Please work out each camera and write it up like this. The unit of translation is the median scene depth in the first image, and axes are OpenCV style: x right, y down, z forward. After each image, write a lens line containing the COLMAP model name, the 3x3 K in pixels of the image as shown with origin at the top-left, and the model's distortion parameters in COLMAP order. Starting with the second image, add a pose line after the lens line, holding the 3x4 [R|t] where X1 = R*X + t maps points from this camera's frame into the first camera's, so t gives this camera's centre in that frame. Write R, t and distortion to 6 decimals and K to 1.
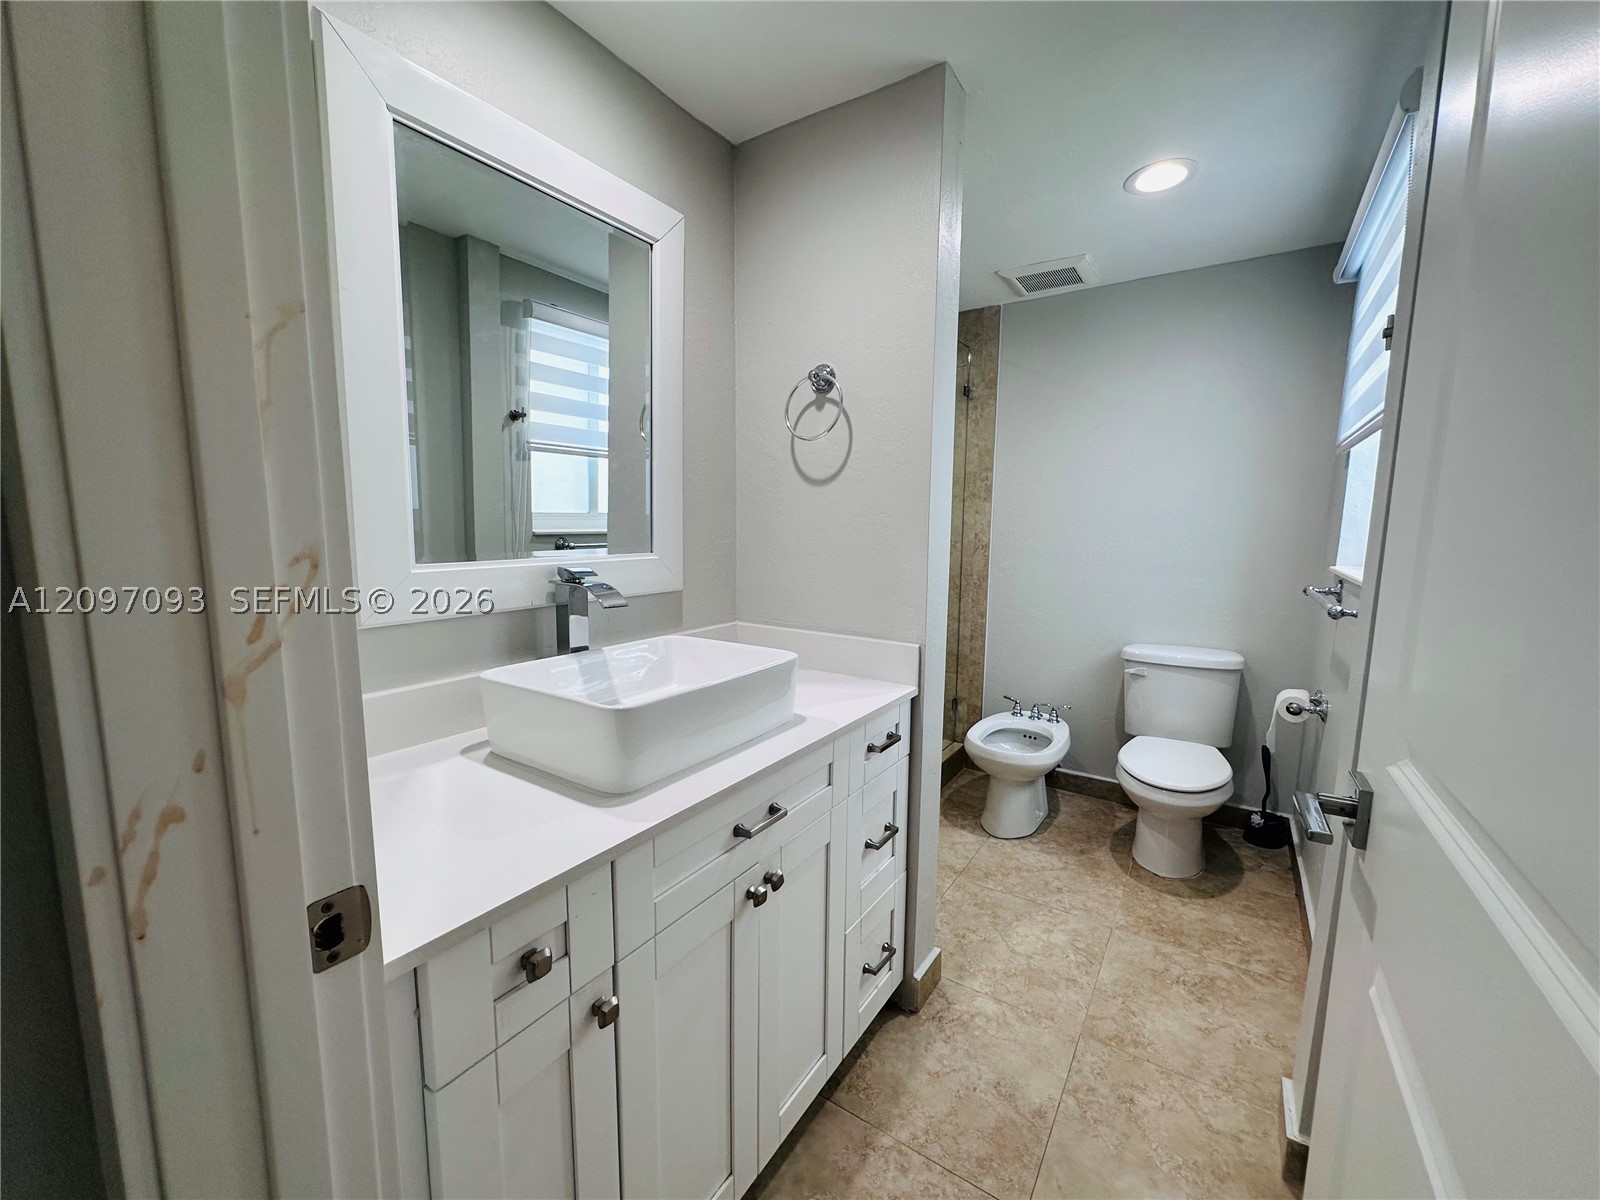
lens RADIAL K [[645.6, 0, 800.2], [0, 645.6, 601.4], [0, 0, 1]] dist [-0.001623, -0.000442]
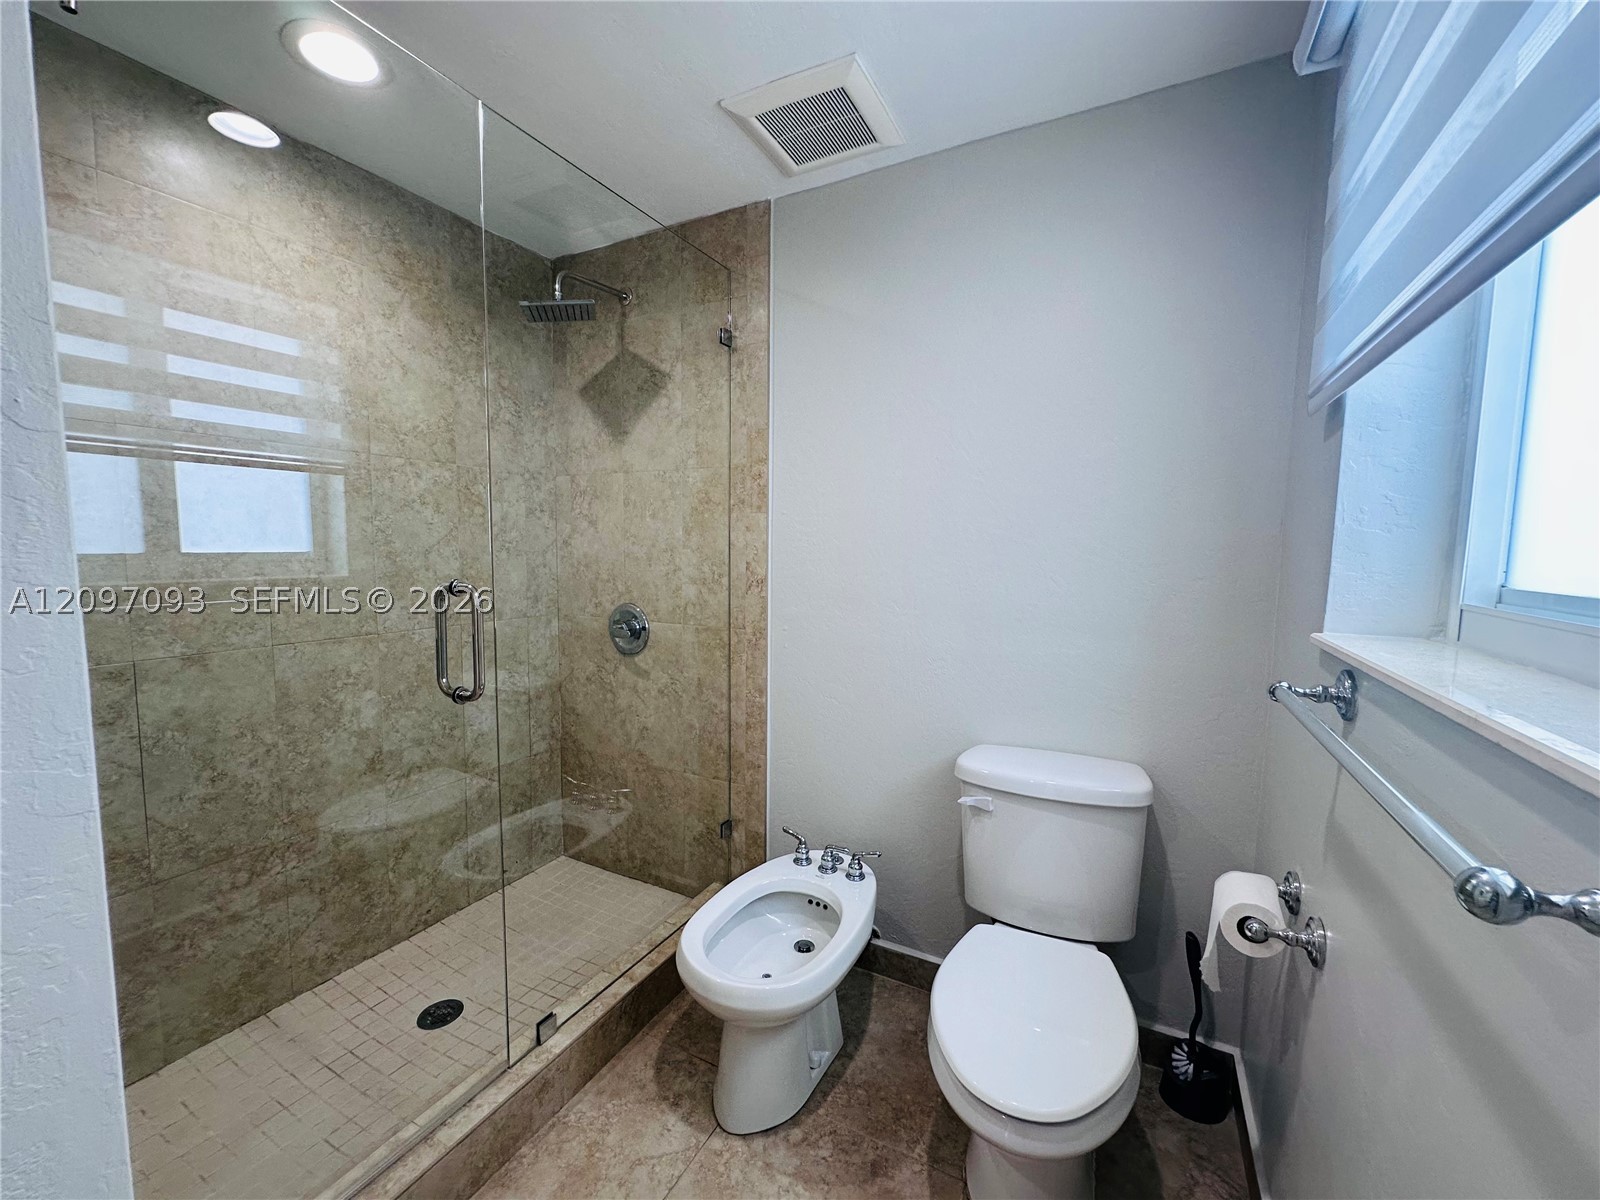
lens RADIAL K [[645.6, 0, 798.5], [0, 645.6, 600.1], [0, 0, 1]] dist [-0.001623, -0.000442]
pose [[0.994517, -0.006295, 0.104384, 0.303420], [0.010503, 0.999152, -0.039810, -0.050182], [-0.104044, 0.040688, 0.993740, 0.437089]]
